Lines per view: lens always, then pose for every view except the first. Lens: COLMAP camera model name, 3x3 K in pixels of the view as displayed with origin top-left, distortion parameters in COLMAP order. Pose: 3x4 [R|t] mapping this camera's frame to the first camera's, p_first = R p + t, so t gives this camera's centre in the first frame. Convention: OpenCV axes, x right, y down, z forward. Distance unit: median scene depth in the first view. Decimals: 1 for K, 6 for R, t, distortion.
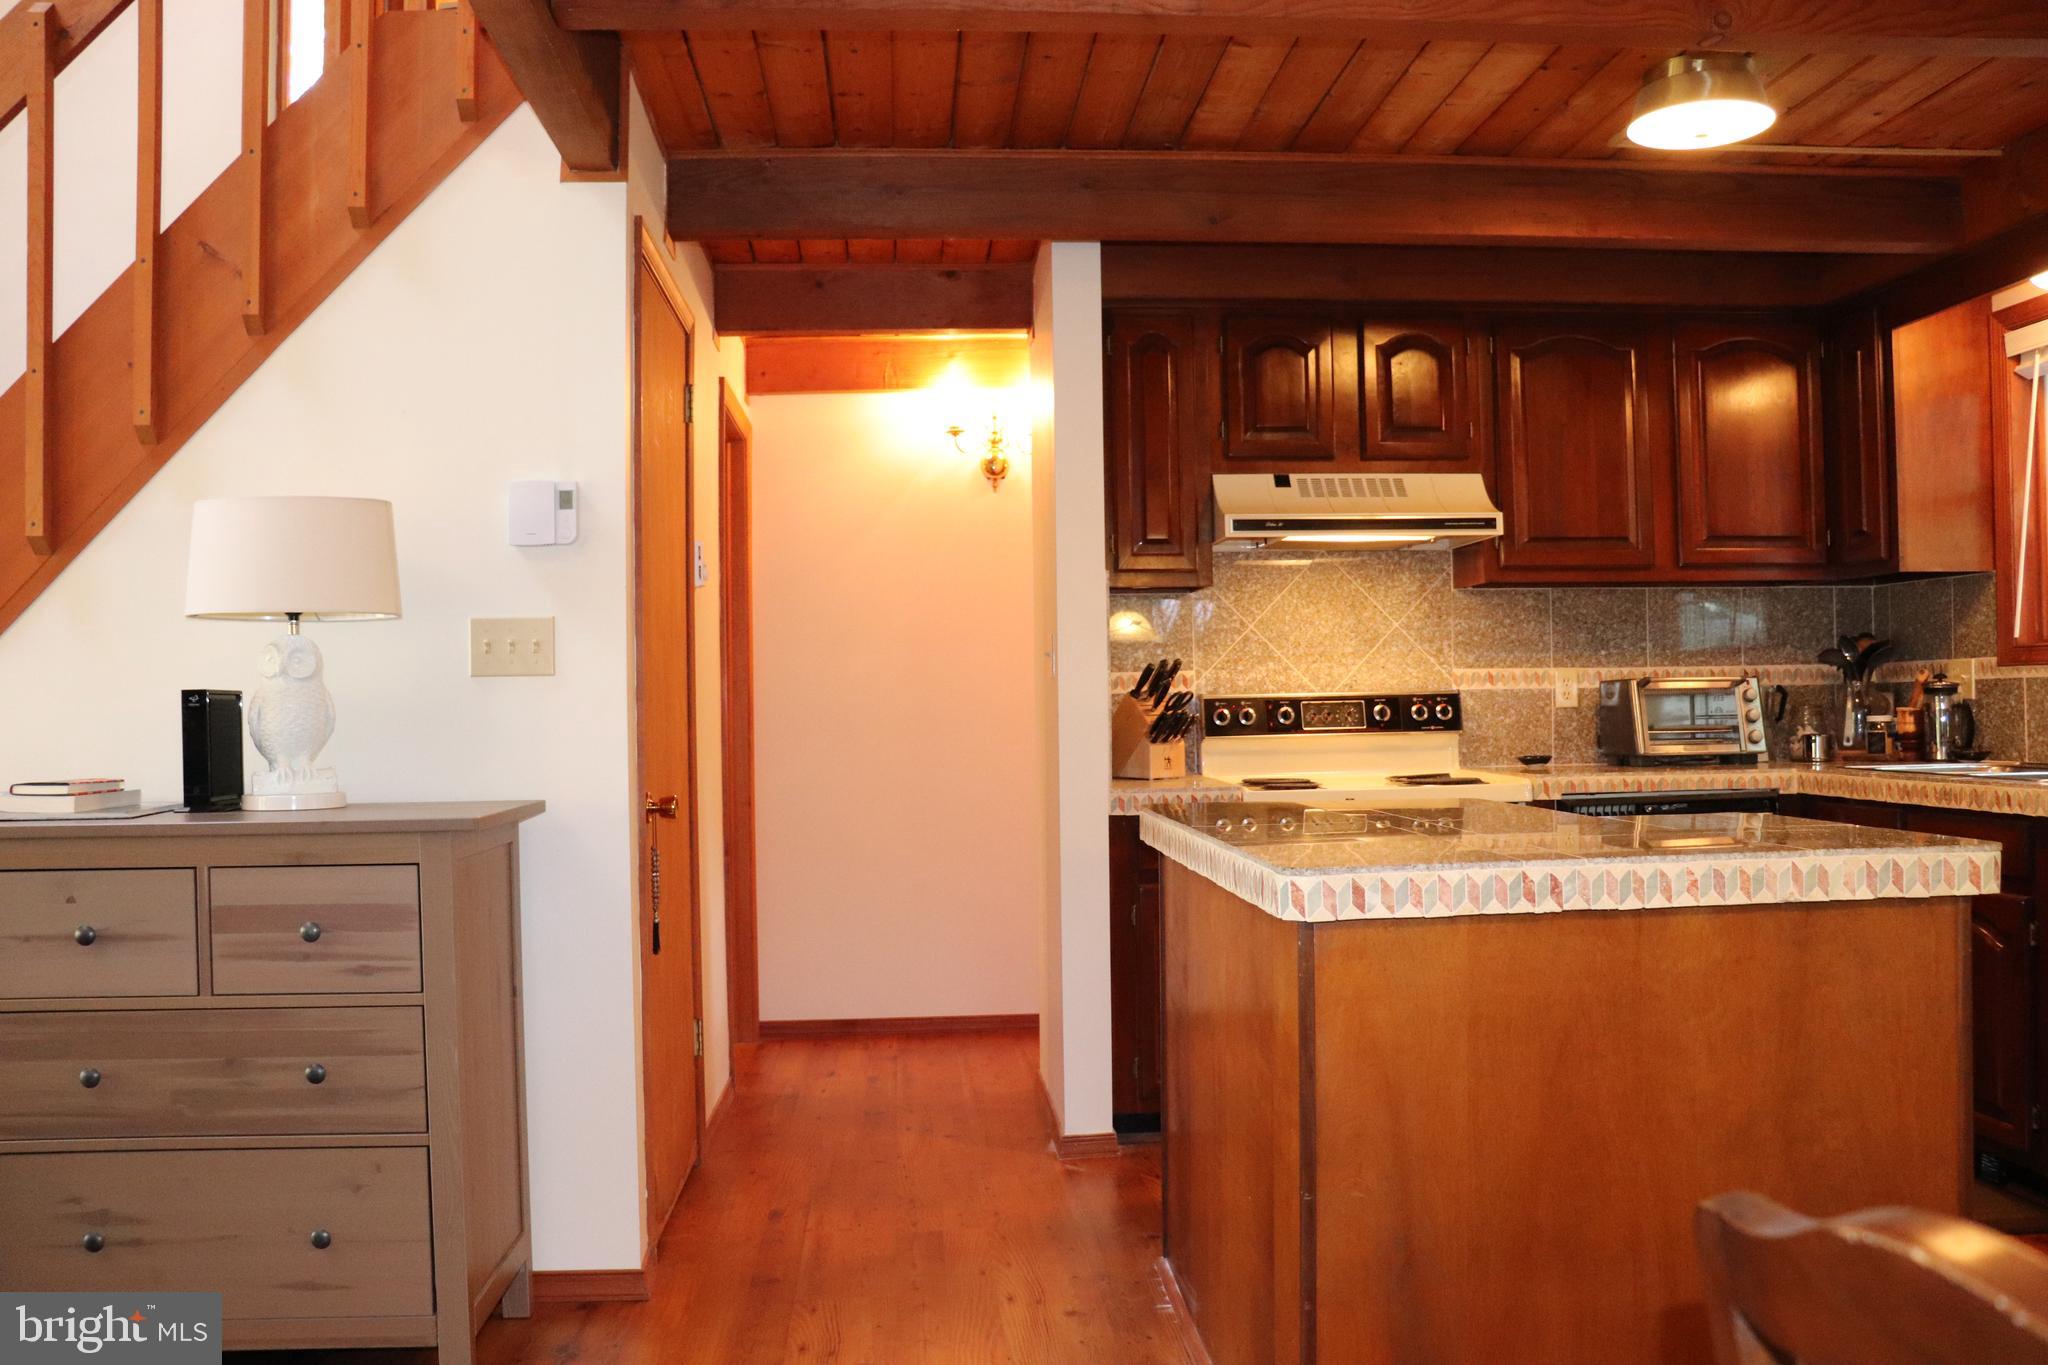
lens RADIAL K [[1690.7, 0, 1020.8], [0, 1690.7, 695.0], [0, 0, 1]] dist [-0.177334, 0.162276]
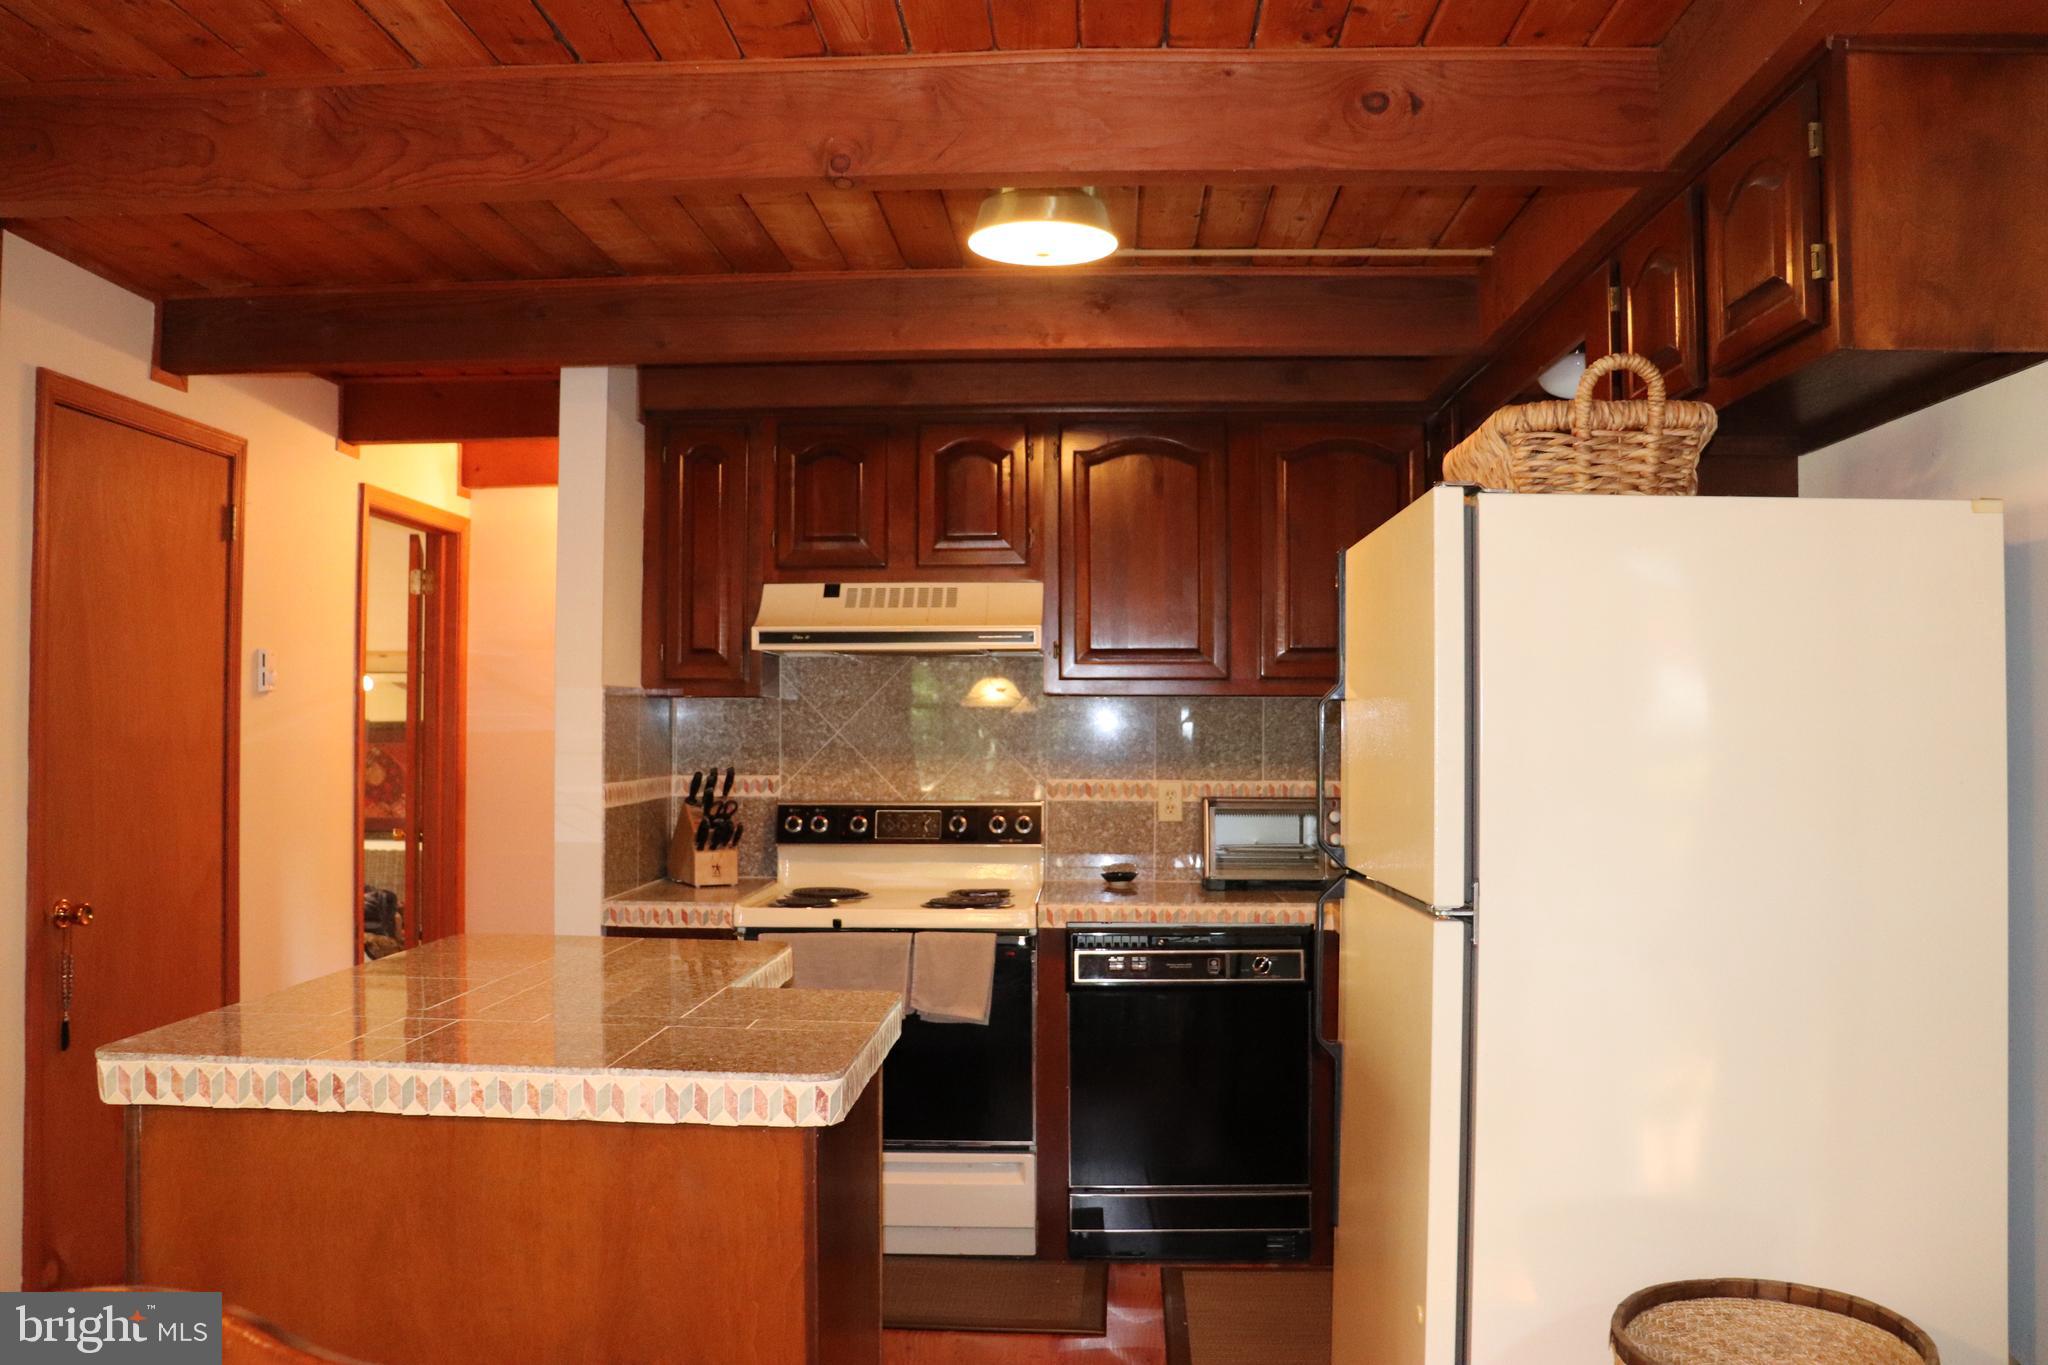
lens RADIAL K [[1686.6, 0, 1020.8], [0, 1686.6, 687.5], [0, 0, 1]] dist [-0.178710, 0.163774]
pose [[0.992921, 0.017023, -0.117554, 0.388950], [-0.019568, 0.999598, -0.020524, -0.052687], [0.117158, 0.022679, 0.992854, 0.027600]]
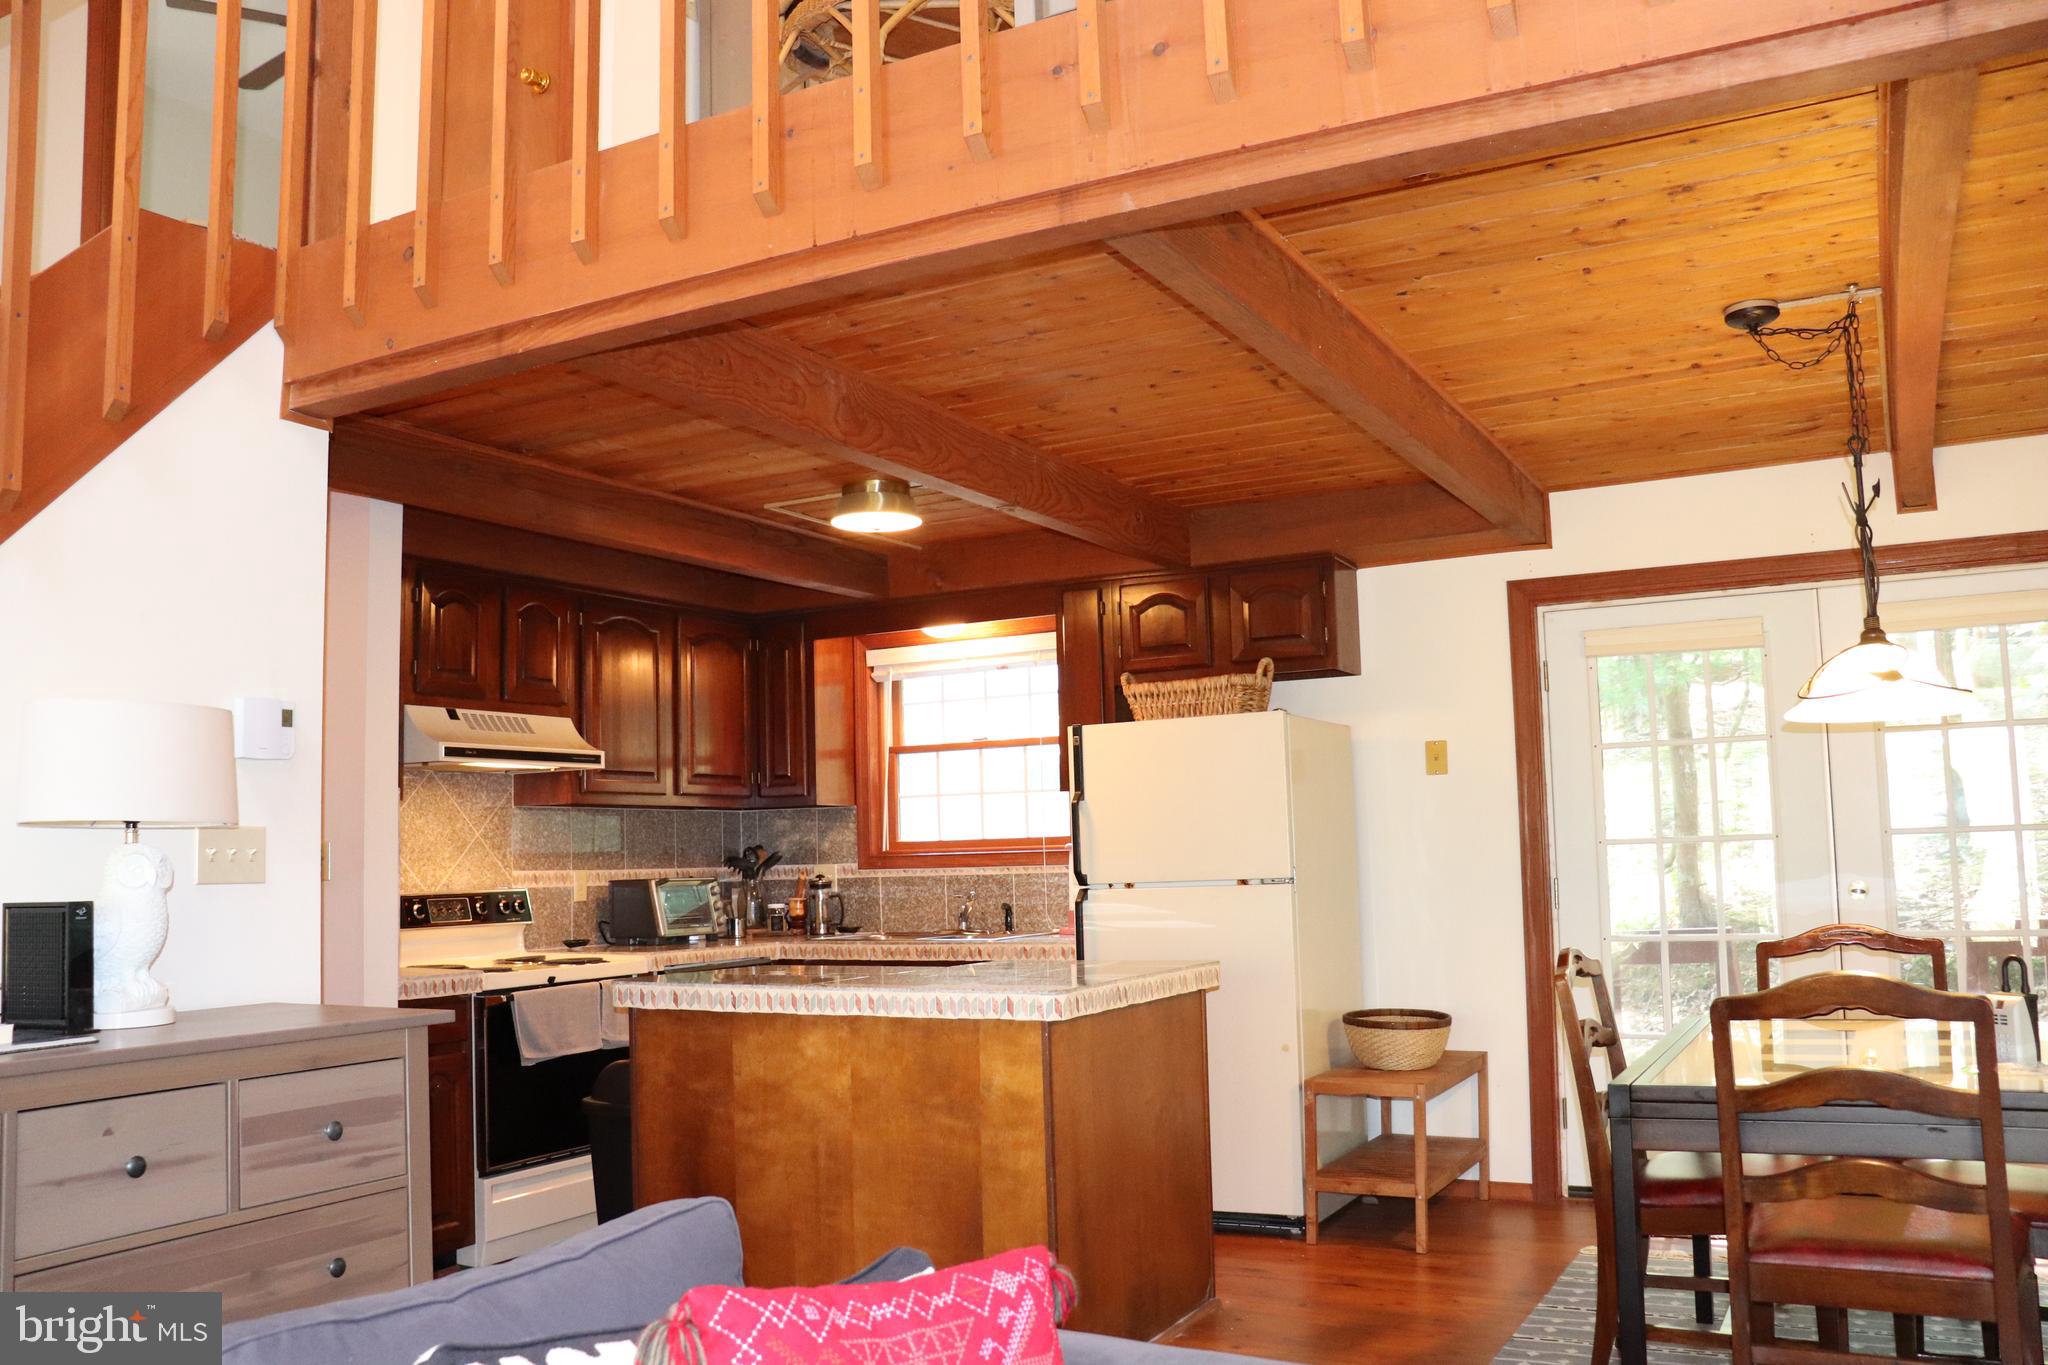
lens RADIAL K [[1690.7, 0, 1020.8], [0, 1690.7, 695.0], [0, 0, 1]] dist [-0.177334, 0.162276]
pose [[0.534314, 0.082893, 0.841212, -0.631377], [0.015015, 0.994092, -0.107495, -0.008001], [-0.845153, 0.070067, 0.529913, 0.030719]]
